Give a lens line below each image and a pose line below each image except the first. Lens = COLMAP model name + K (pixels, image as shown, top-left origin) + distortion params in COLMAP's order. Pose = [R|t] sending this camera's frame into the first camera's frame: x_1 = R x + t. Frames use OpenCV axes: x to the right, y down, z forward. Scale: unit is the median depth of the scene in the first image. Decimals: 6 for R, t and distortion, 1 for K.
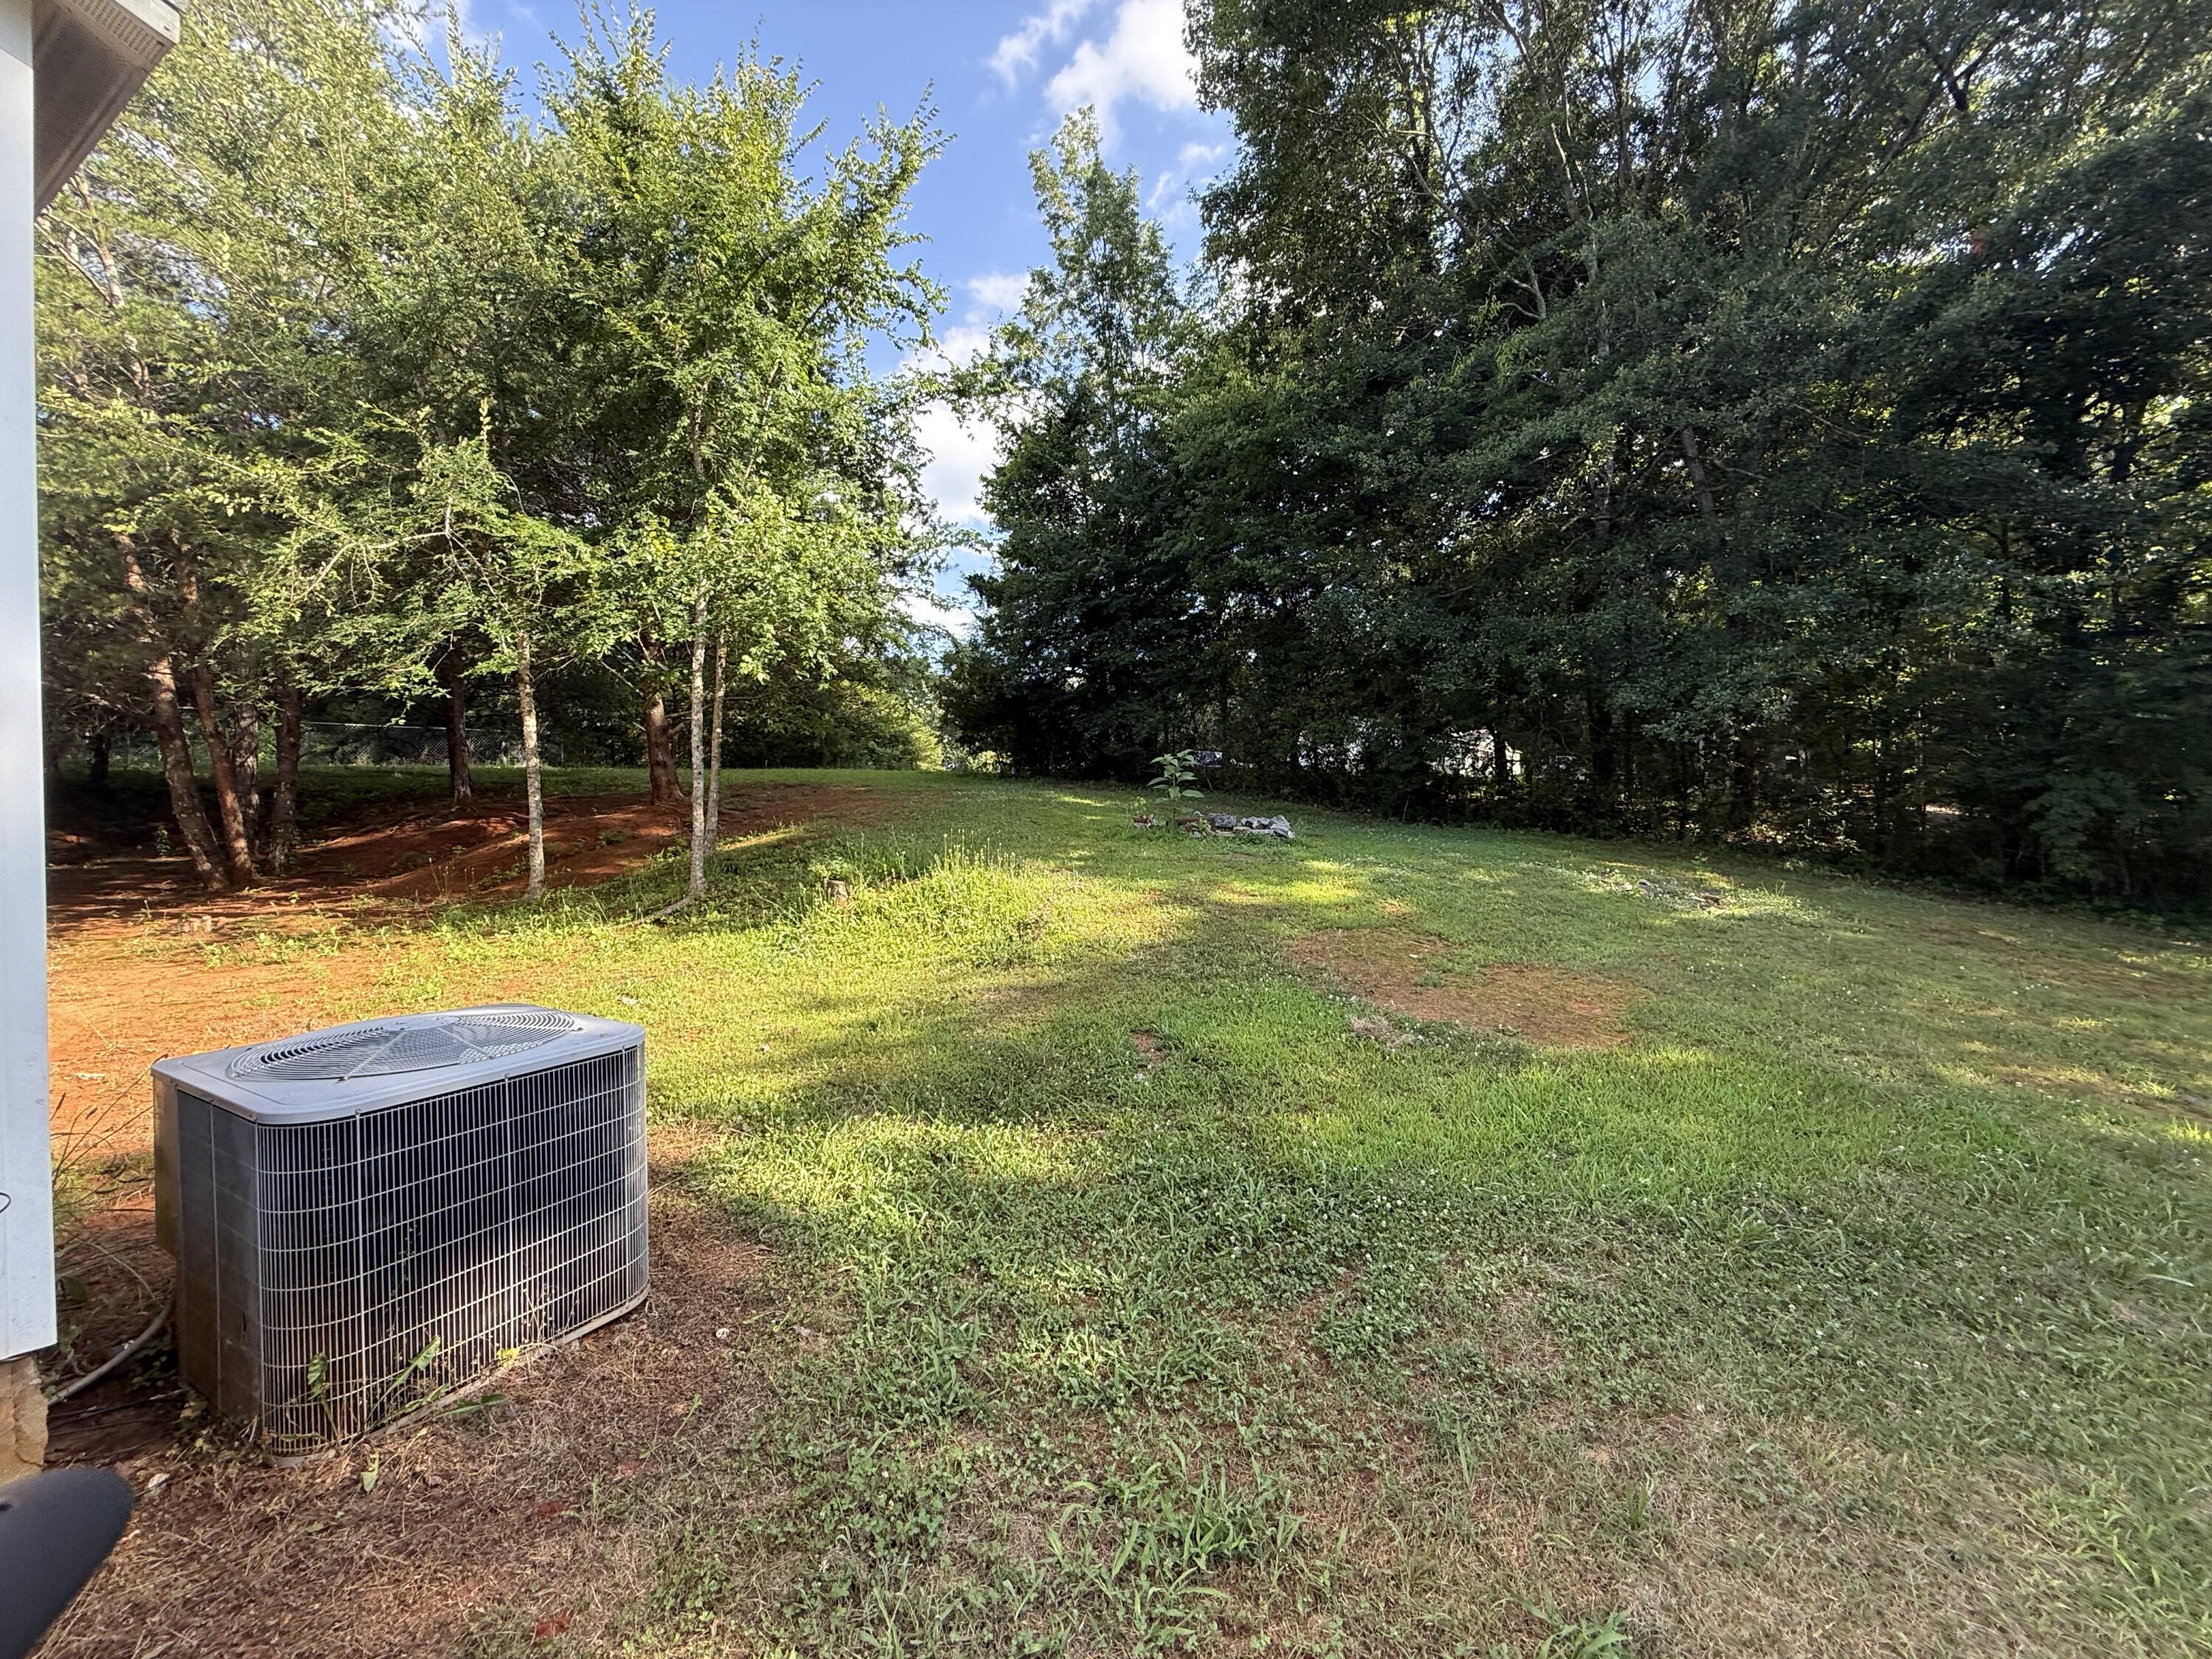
lens RADIAL K [[880.1, 0, 1093.9], [0, 880.1, 825.1], [0, 0, 1]] dist [0.000850, -0.000050]
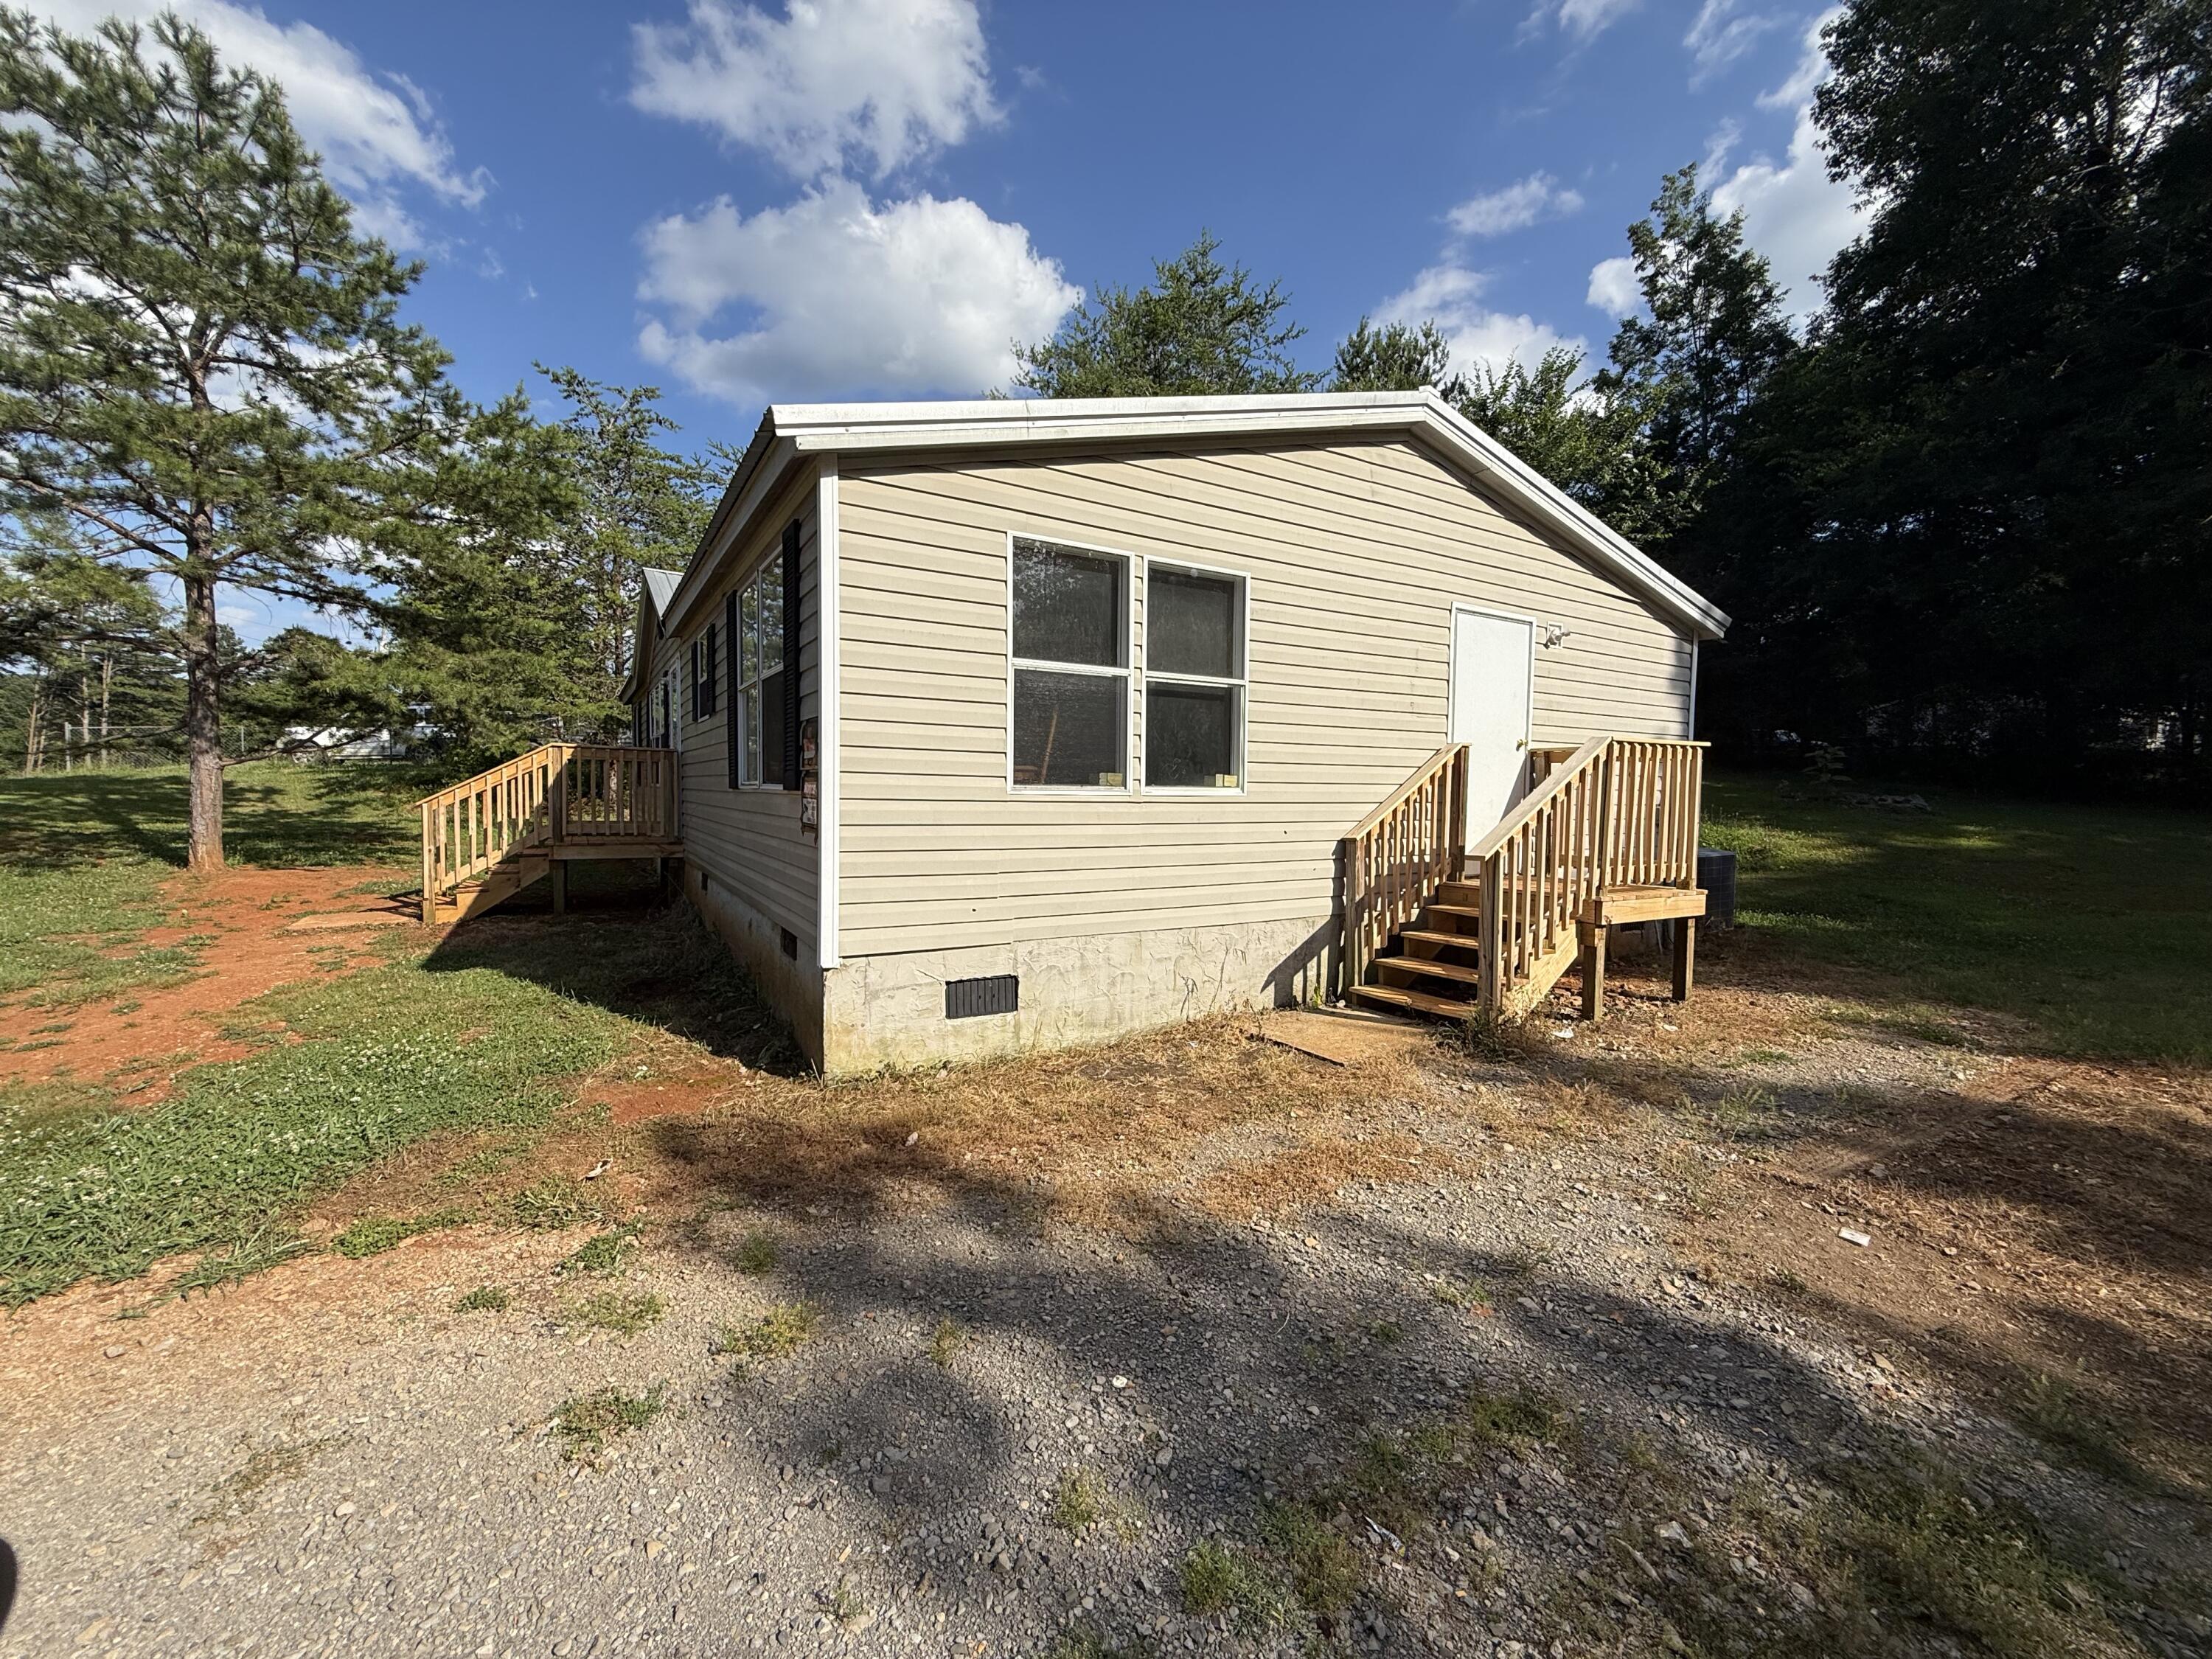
lens RADIAL K [[880.1, 0, 1101.5], [0, 880.1, 820.4], [0, 0, 1]] dist [0.000850, -0.000050]
pose [[0.887554, 0.030513, -0.459692, -0.333043], [-0.019477, 0.999397, 0.028732, 0.017692], [0.460291, -0.016548, 0.887614, -0.927062]]
